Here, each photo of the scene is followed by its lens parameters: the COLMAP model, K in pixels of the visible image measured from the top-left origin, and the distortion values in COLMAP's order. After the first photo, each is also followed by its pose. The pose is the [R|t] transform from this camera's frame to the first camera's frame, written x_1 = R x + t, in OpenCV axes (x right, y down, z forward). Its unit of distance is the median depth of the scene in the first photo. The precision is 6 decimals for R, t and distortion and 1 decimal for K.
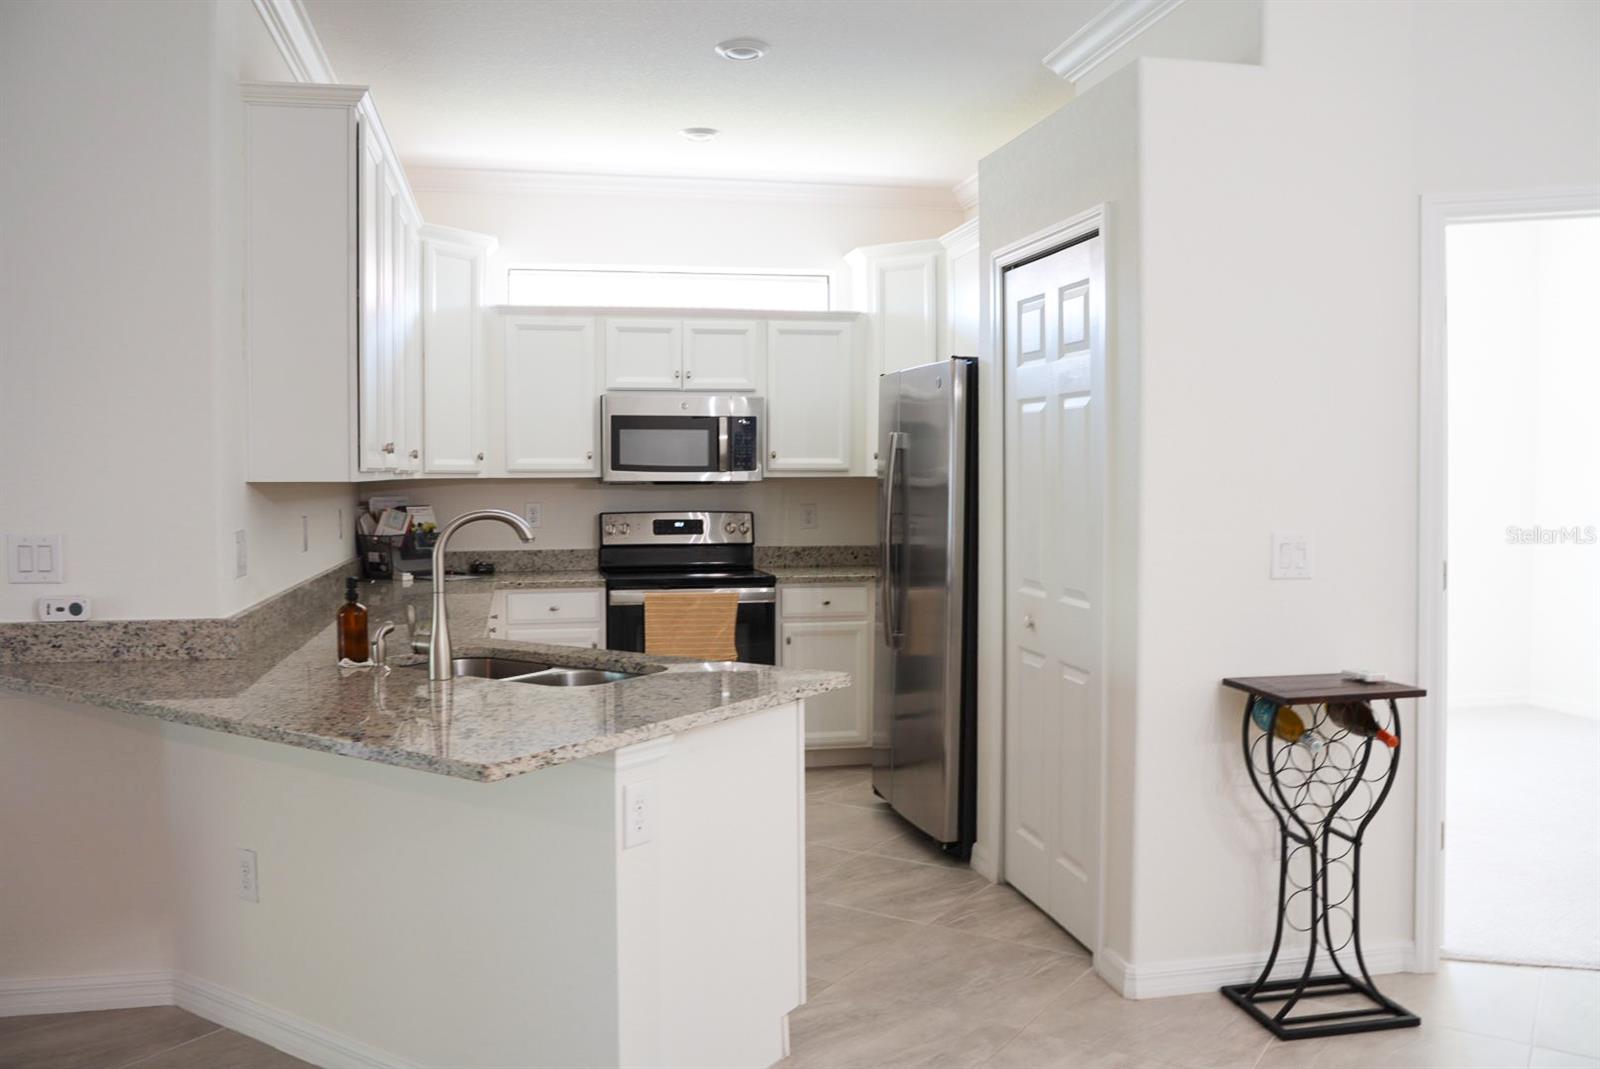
lens RADIAL K [[1325.7, 0, 800.0], [0, 1325.7, 534.5], [0, 0, 1]] dist [-0.069964, 0.003937]
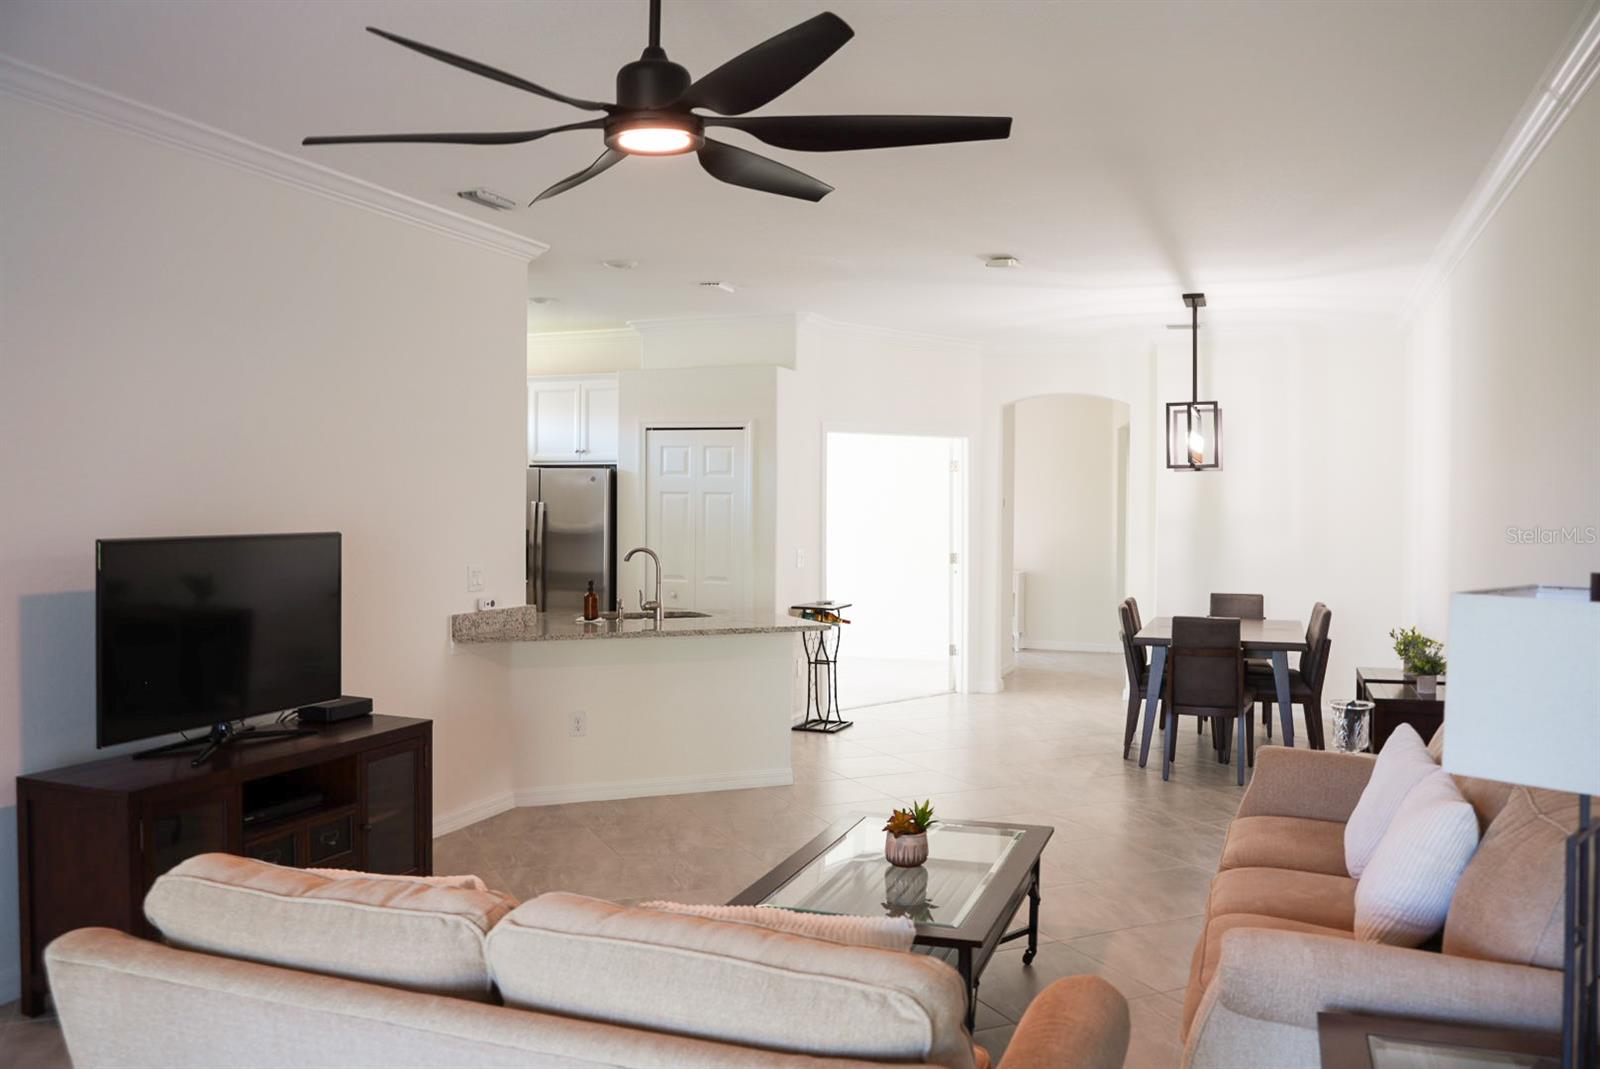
lens RADIAL K [[1325.7, 0, 800.0], [0, 1325.7, 534.5], [0, 0, 1]] dist [-0.069964, 0.003937]
pose [[0.537165, -0.011023, 0.843405, -1.145918], [0.025449, 0.999671, -0.003143, -0.015781], [-0.843093, 0.023152, 0.537269, -0.255275]]
